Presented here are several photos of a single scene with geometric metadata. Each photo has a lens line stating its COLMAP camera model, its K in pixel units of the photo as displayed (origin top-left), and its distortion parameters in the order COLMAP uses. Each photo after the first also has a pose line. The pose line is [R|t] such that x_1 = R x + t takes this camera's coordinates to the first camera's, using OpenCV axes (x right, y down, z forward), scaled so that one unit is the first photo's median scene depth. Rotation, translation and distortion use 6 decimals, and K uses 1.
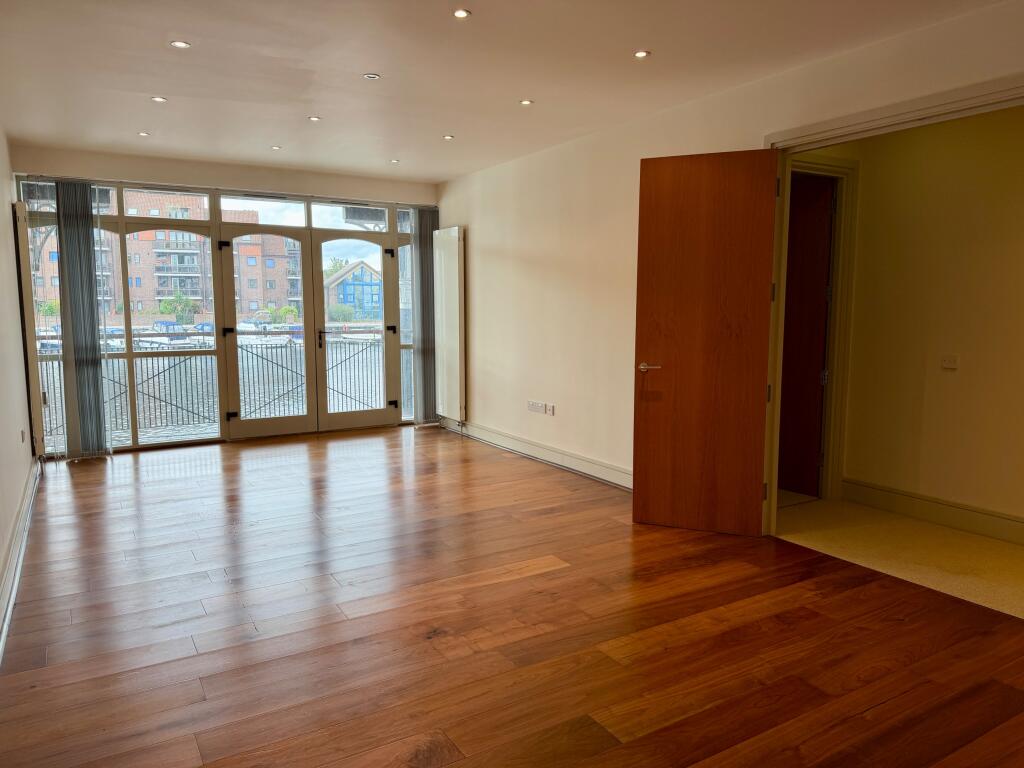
lens RADIAL K [[720.3, 0, 507.8], [0, 720.3, 381.6], [0, 0, 1]] dist [0.052830, 0.000652]
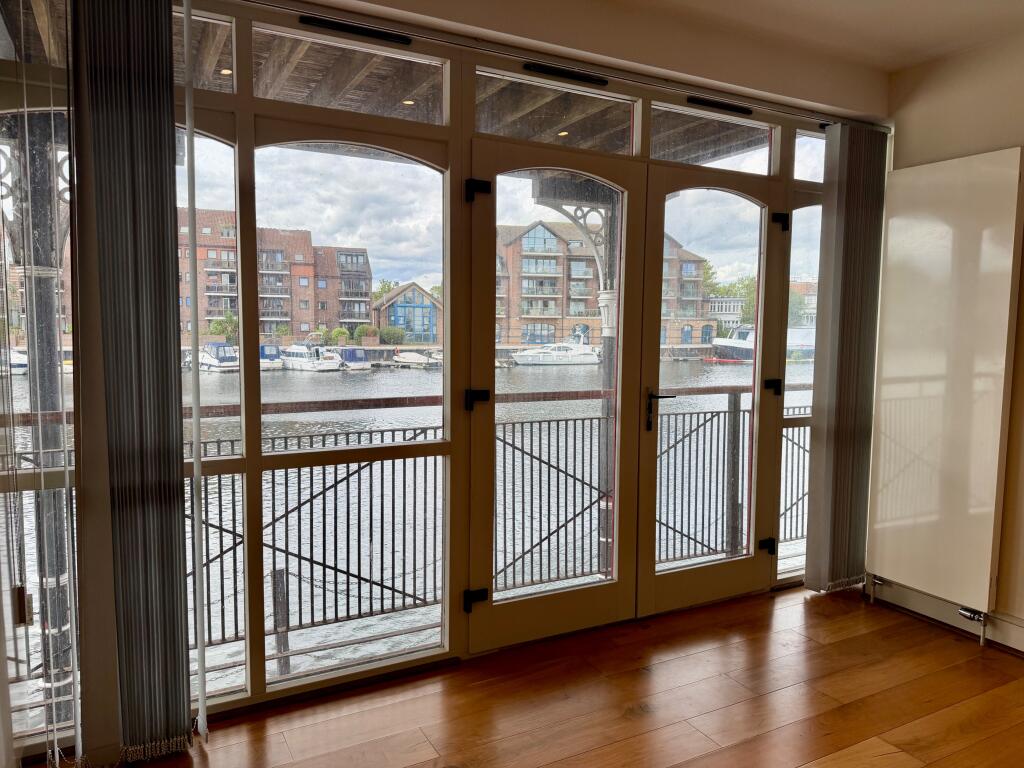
lens RADIAL K [[720.3, 0, 516.4], [0, 720.3, 386.4], [0, 0, 1]] dist [0.052830, 0.000652]
pose [[0.999109, 0.016240, -0.038946, -0.322376], [-0.017261, 0.999512, -0.026033, -0.060257], [0.038504, 0.026682, 0.998902, 0.551531]]
